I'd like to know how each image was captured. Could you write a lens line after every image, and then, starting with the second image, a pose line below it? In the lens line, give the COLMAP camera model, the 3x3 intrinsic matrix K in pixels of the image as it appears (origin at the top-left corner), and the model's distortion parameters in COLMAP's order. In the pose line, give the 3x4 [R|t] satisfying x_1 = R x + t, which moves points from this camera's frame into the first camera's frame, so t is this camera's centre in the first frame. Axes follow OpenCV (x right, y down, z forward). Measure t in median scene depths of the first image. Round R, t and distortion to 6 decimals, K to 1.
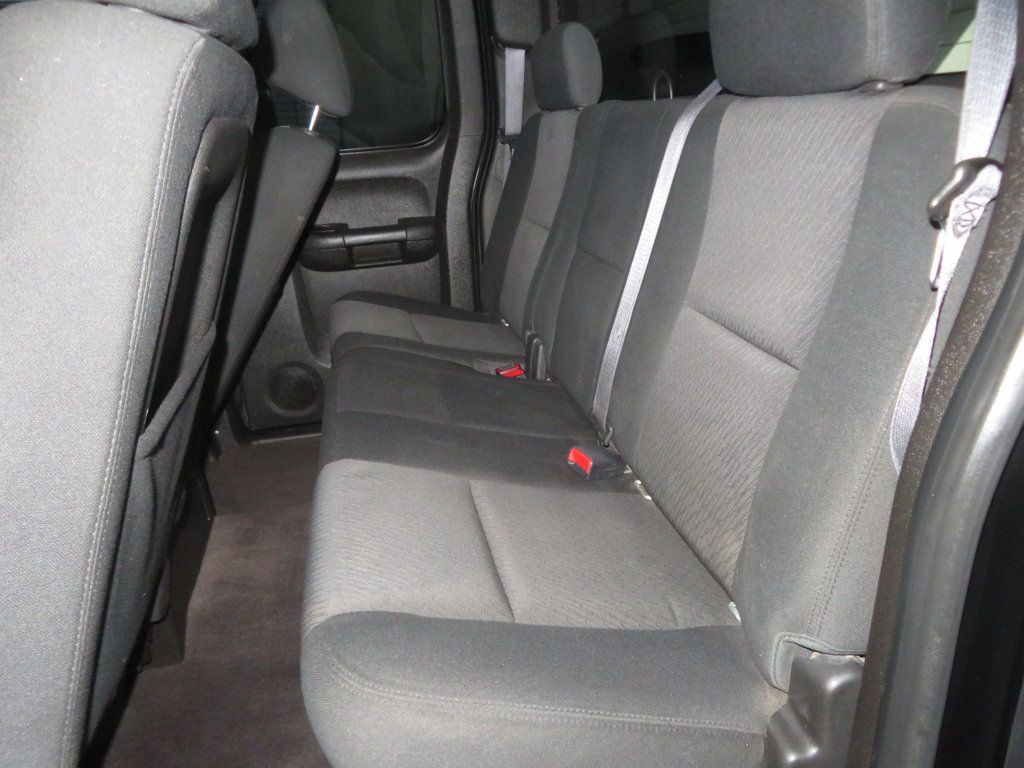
lens RADIAL K [[736.7, 0, 510.0], [0, 736.7, 380.5], [0, 0, 1]] dist [-0.010480, 0.007202]
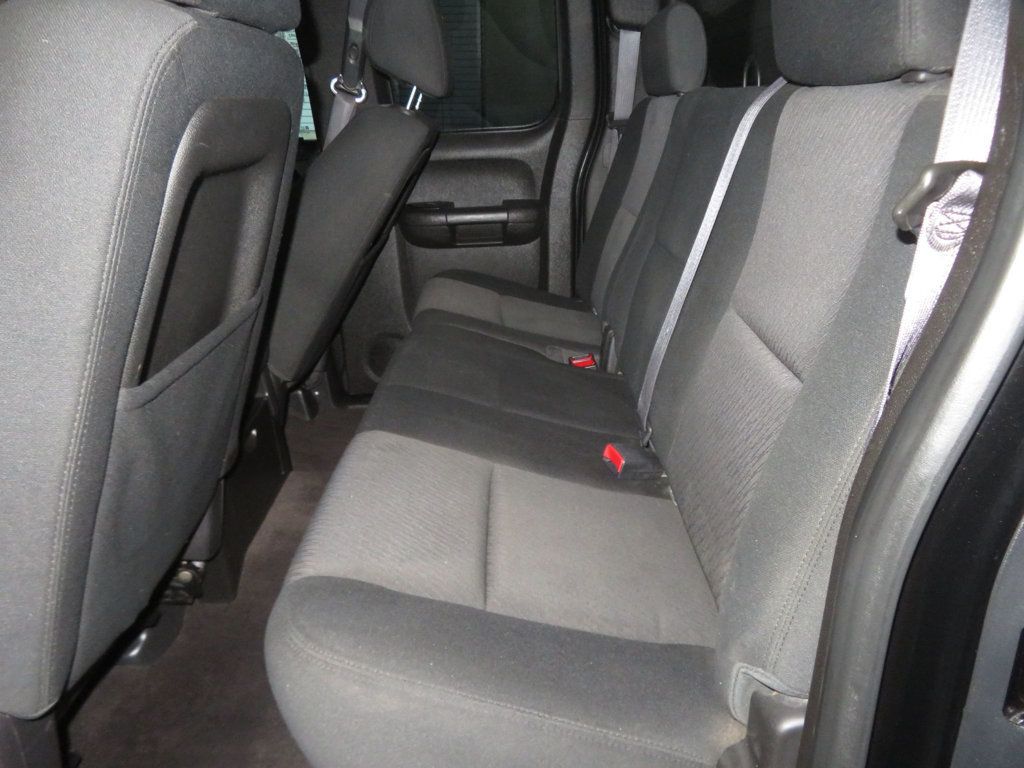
lens RADIAL K [[736.7, 0, 511.4], [0, 736.7, 381.4], [0, 0, 1]] dist [-0.010480, 0.007202]
pose [[0.978181, 0.094313, -0.185114, 0.137075], [-0.090188, 0.995455, 0.030600, -0.009921], [0.187159, -0.013237, 0.982241, 0.018824]]
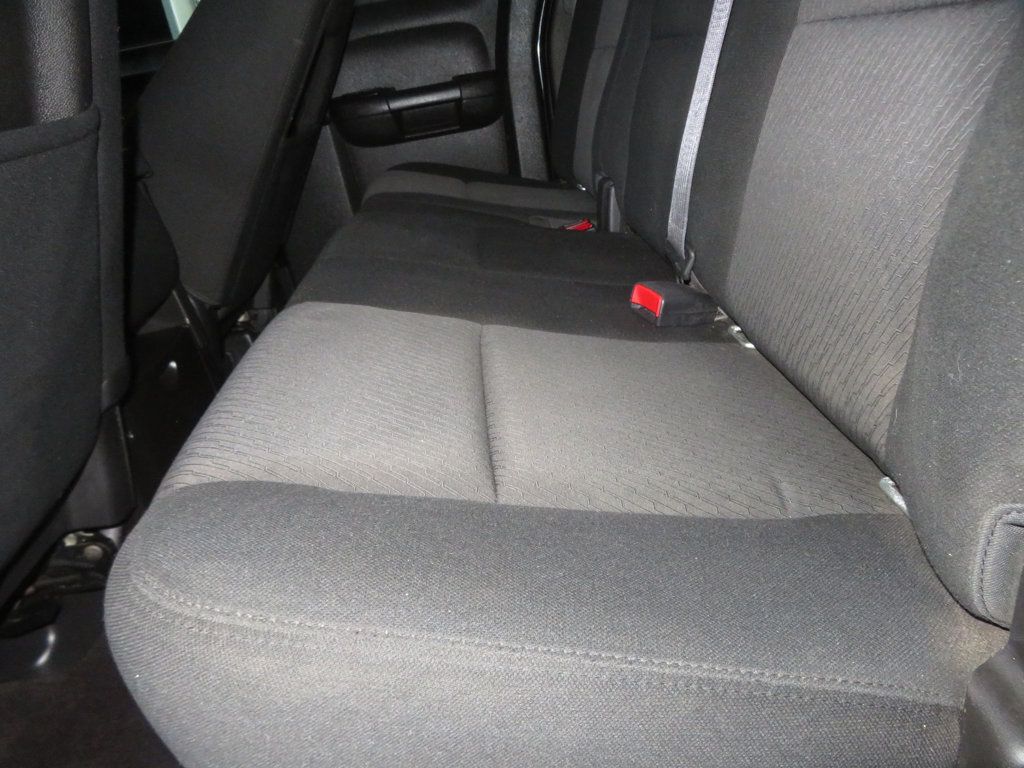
lens RADIAL K [[736.7, 0, 509.8], [0, 736.7, 383.2], [0, 0, 1]] dist [-0.010480, 0.007202]
pose [[0.985337, -0.034317, -0.167131, 0.083028], [0.048471, 0.995506, 0.081358, 0.127711], [0.163588, -0.088266, 0.982572, 0.295035]]
